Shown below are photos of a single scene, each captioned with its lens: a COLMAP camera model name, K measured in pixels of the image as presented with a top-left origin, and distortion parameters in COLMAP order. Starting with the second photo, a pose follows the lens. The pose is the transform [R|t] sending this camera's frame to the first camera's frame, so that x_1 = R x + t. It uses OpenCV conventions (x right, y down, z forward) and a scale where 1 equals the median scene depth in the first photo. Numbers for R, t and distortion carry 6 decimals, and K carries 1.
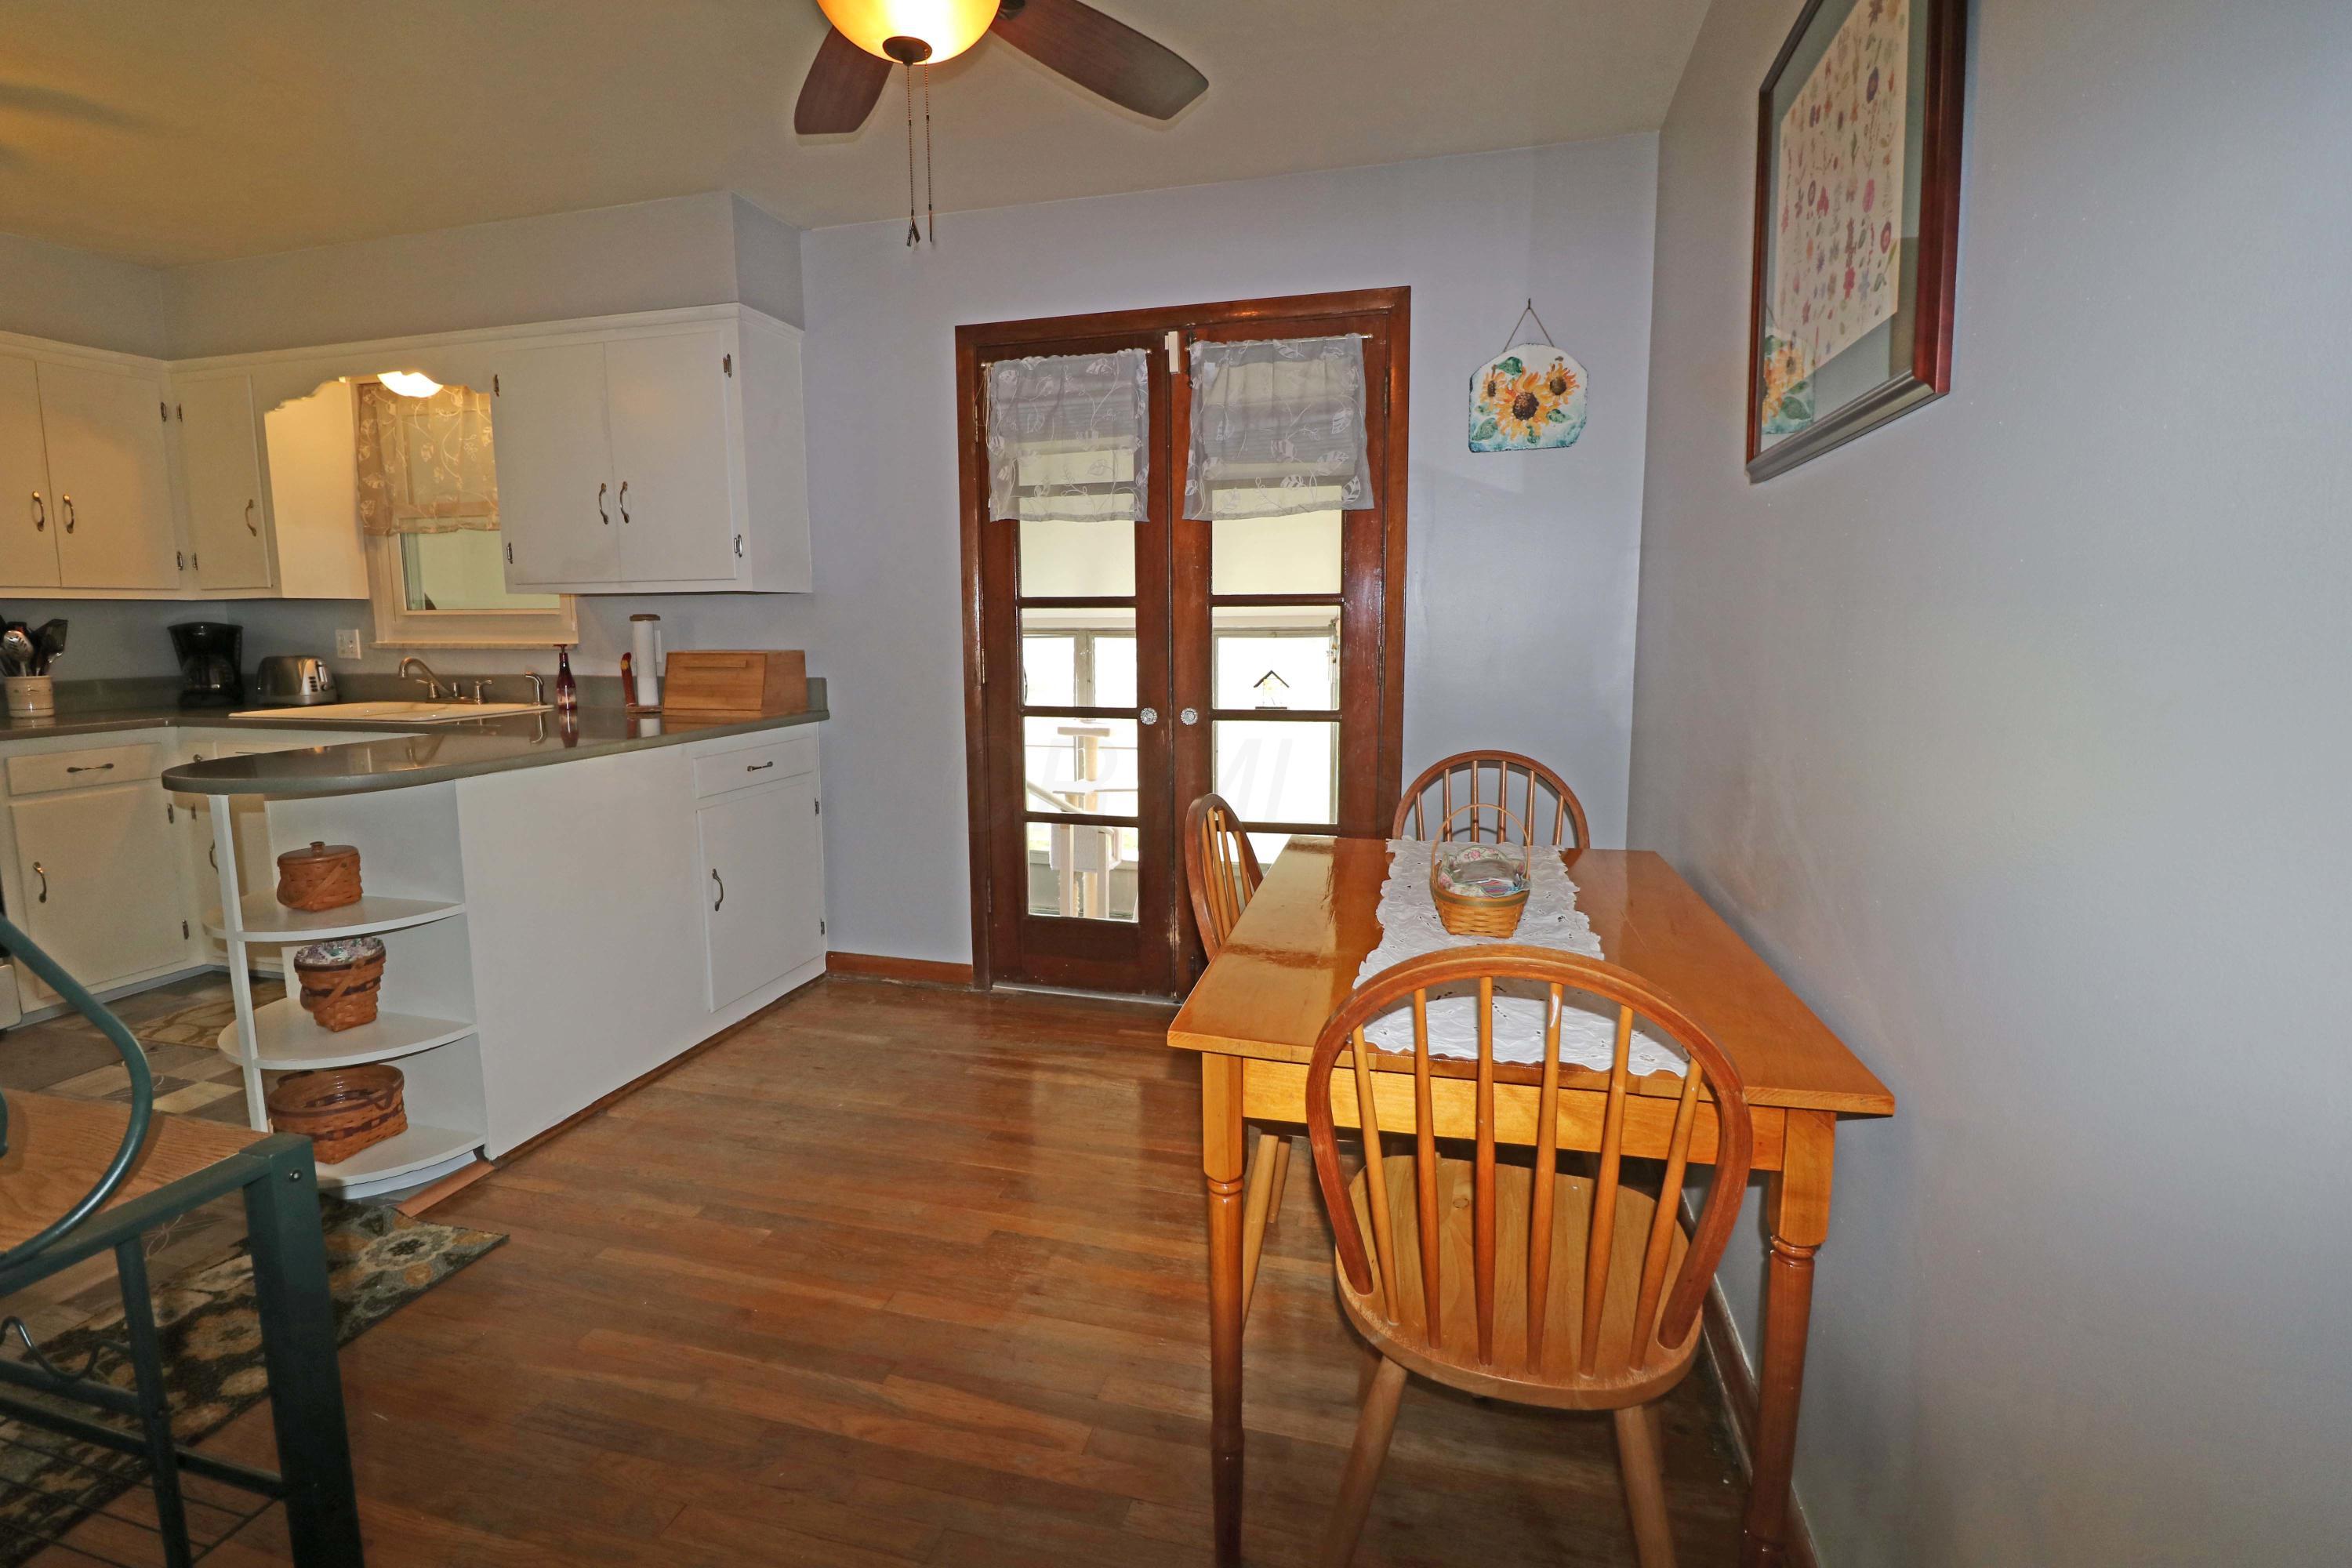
lens RADIAL K [[1090.1, 0, 1175.8], [0, 1090.1, 765.0], [0, 0, 1]] dist [-0.026912, -0.001038]
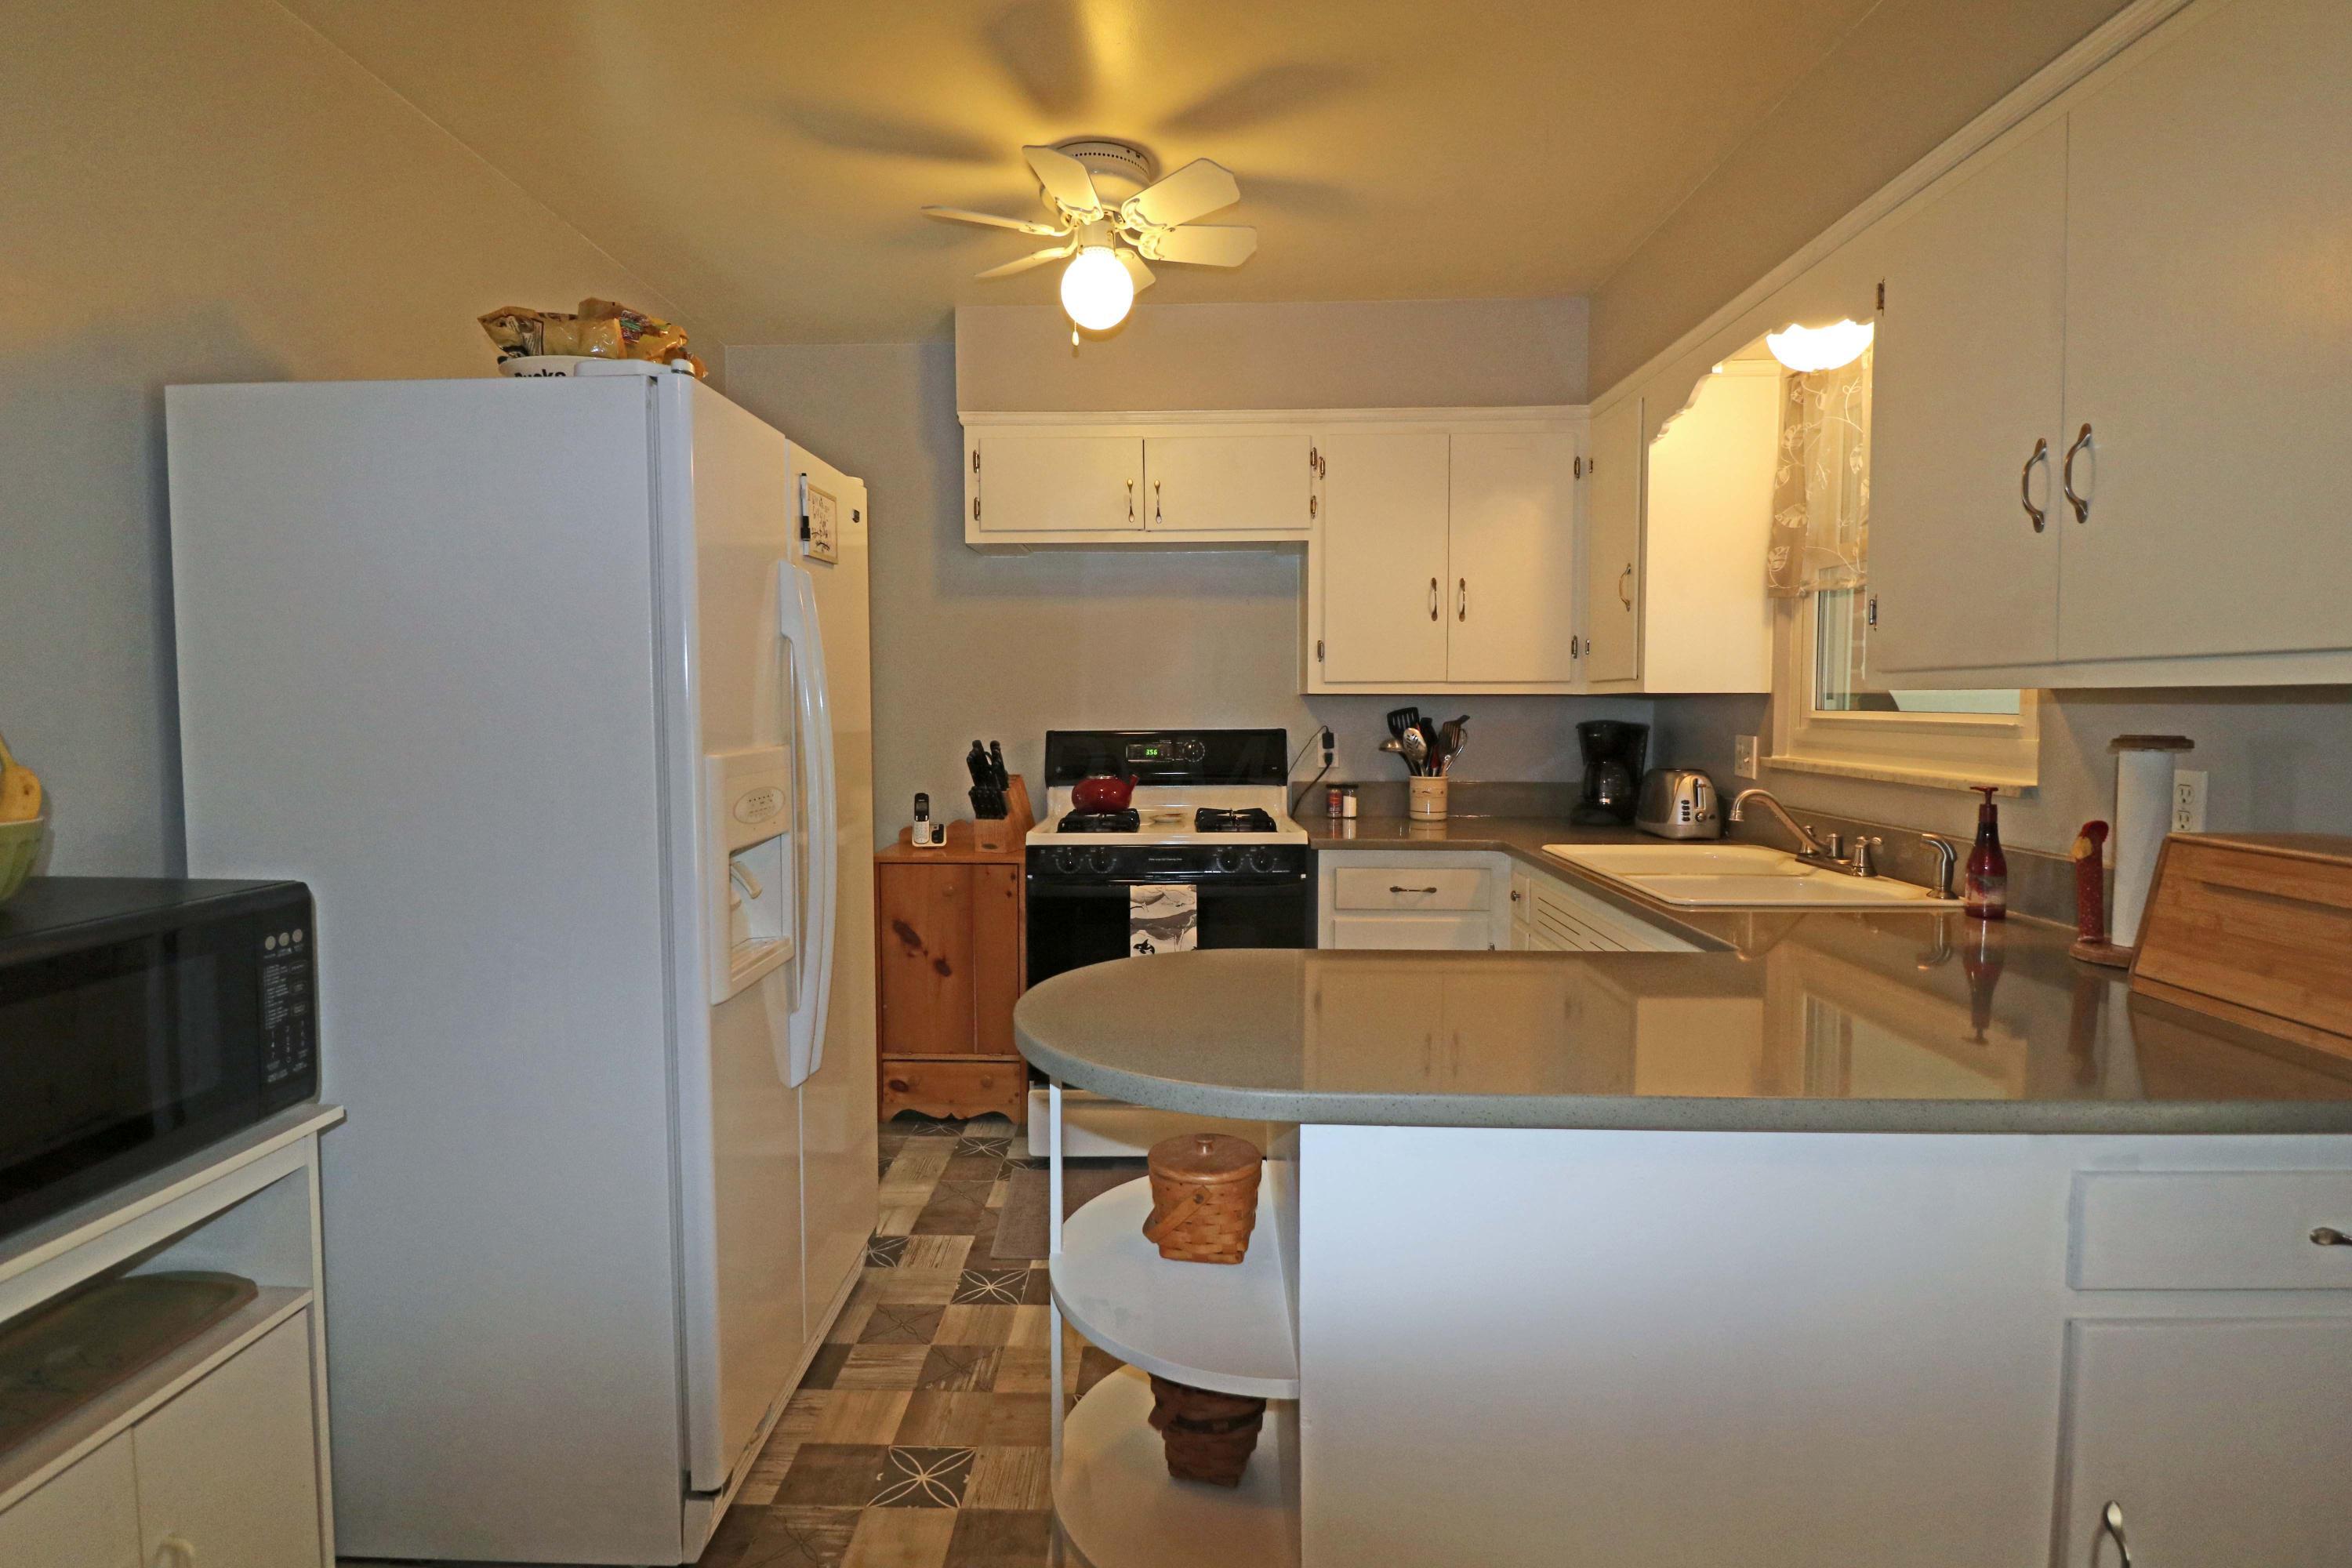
lens RADIAL K [[1174.9, 0, 1159.1], [0, 1174.9, 771.1], [0, 0, 1]] dist [-0.003092, -0.006744]
pose [[0.227587, 0.060397, -0.971883, -0.126218], [-0.130377, 0.990978, 0.031053, -0.084375], [0.964990, 0.119644, 0.233408, 0.493146]]
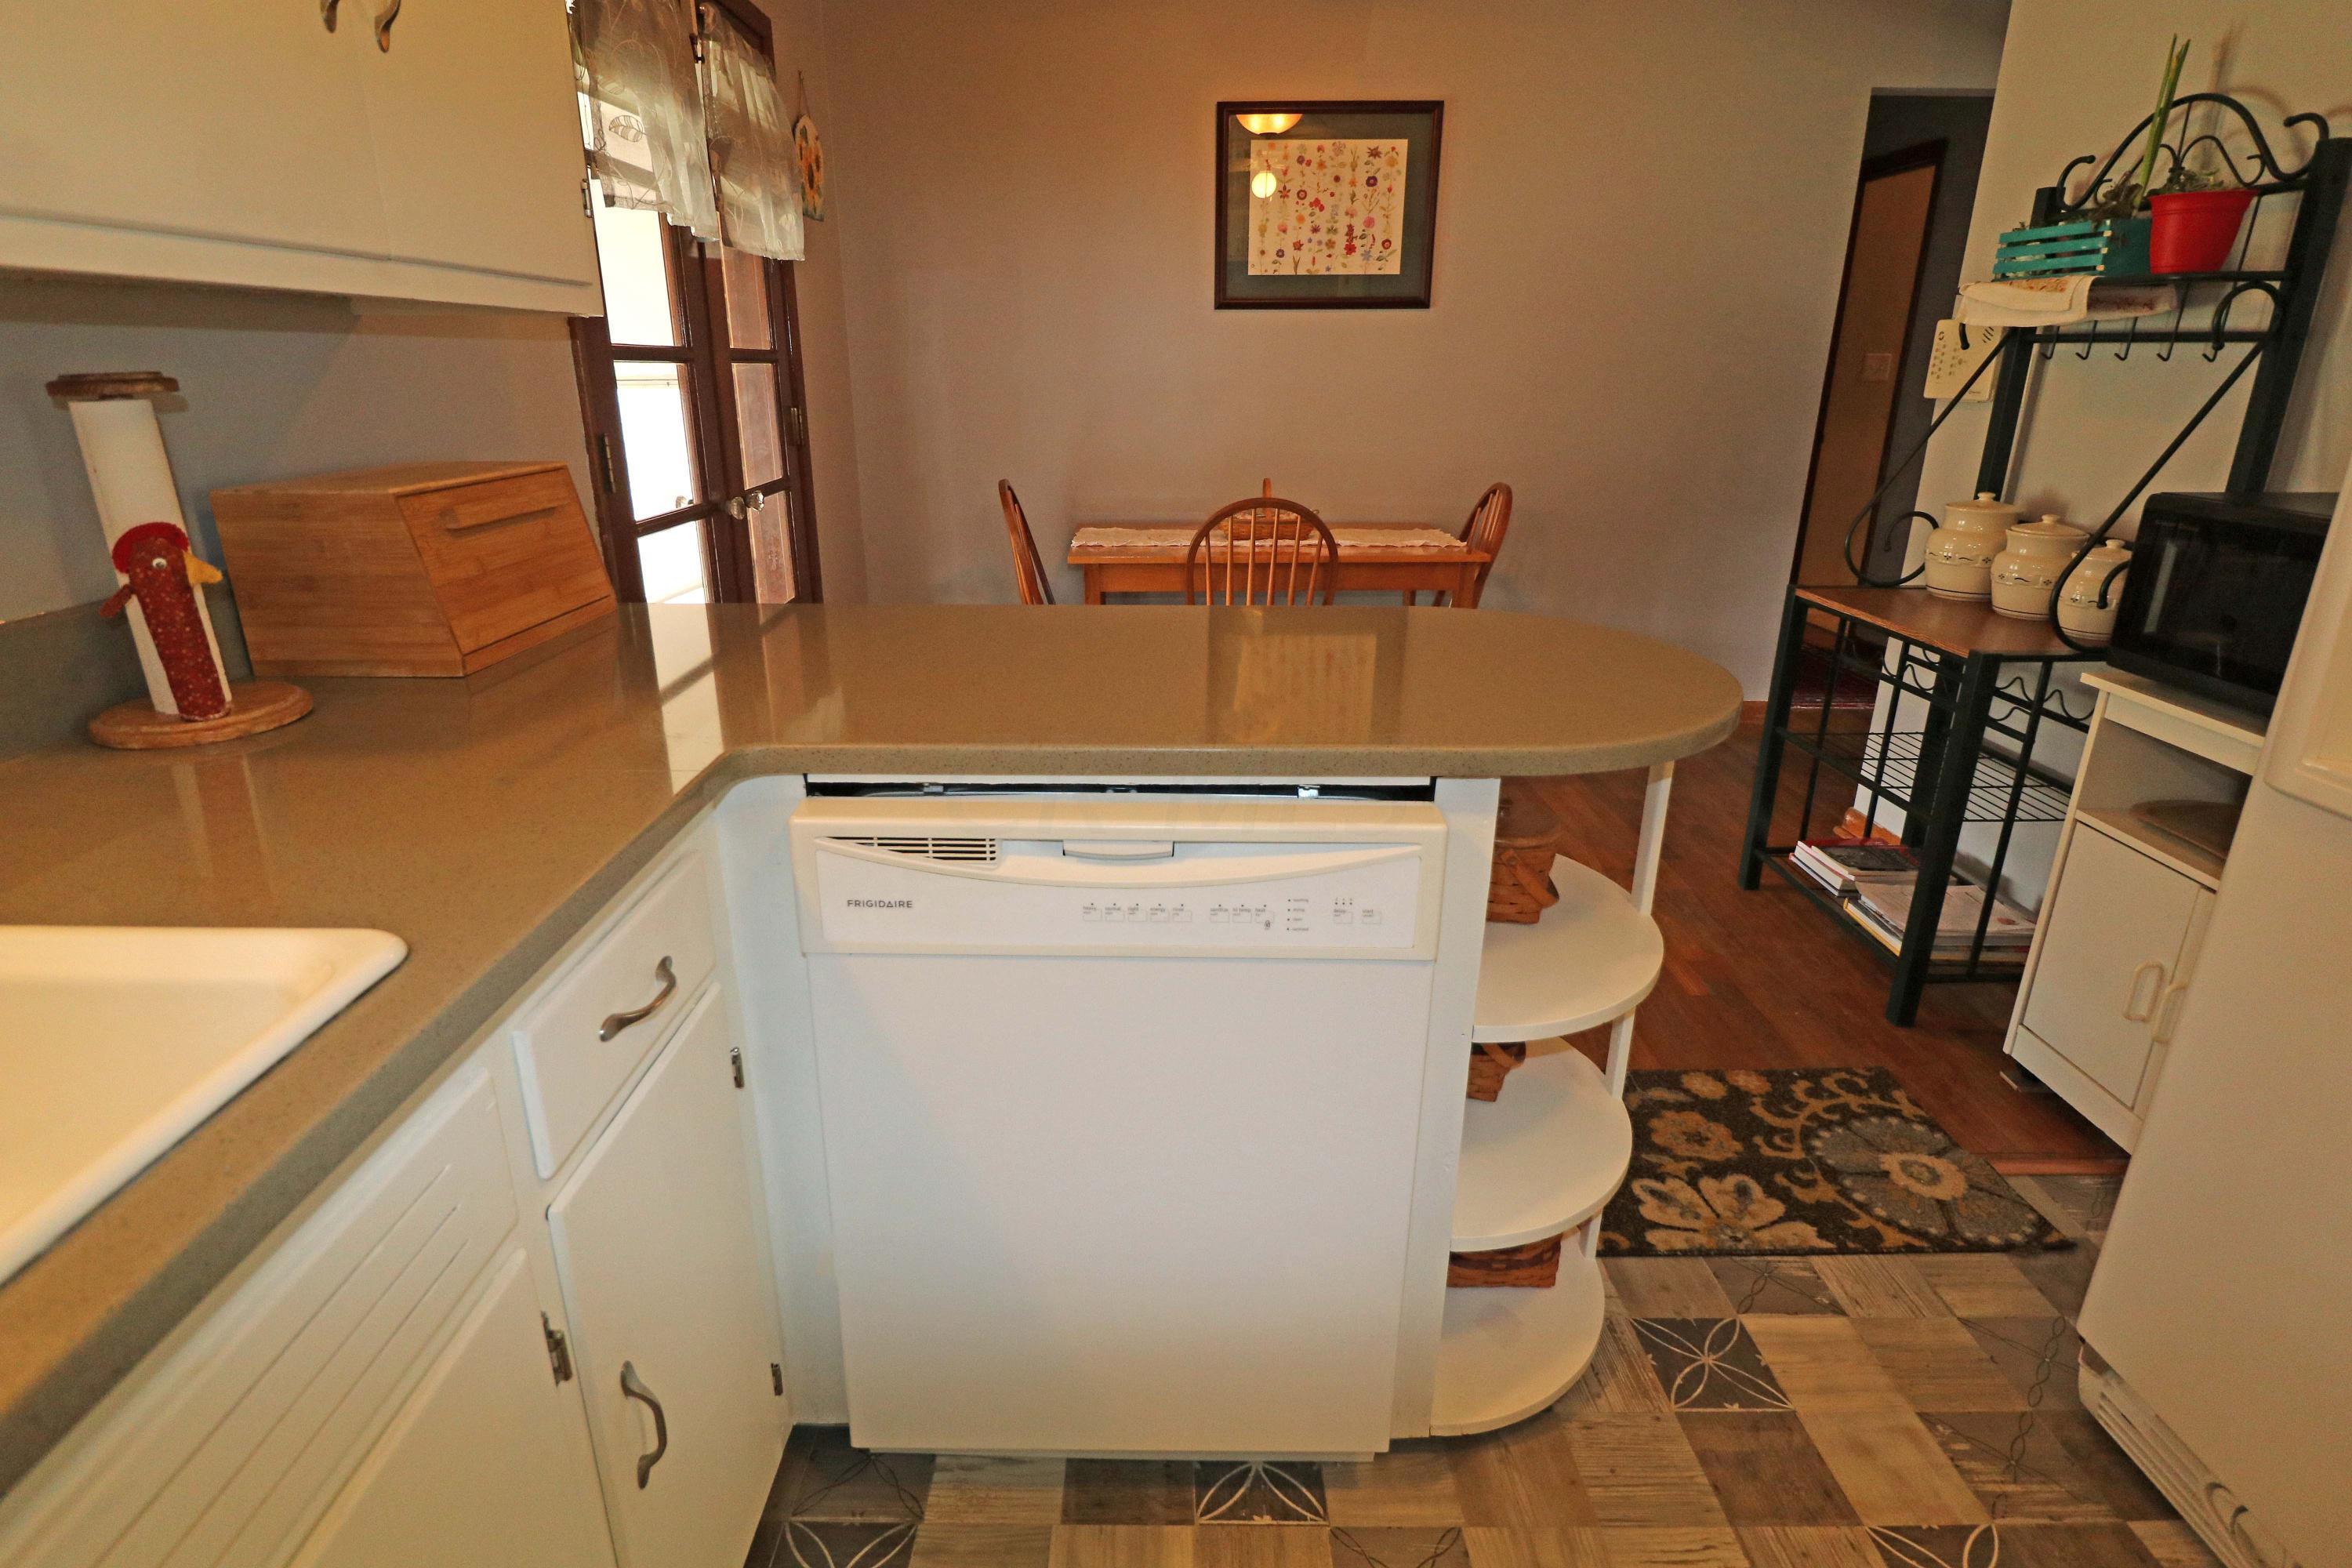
lens RADIAL K [[1174.9, 0, 1177.3], [0, 1174.9, 773.5], [0, 0, 1]] dist [-0.003092, -0.006744]
pose [[-0.264622, -0.316896, 0.910798, -0.810379], [0.125576, 0.925100, 0.358357, -0.112025], [-0.956141, 0.209203, -0.205007, 0.791352]]
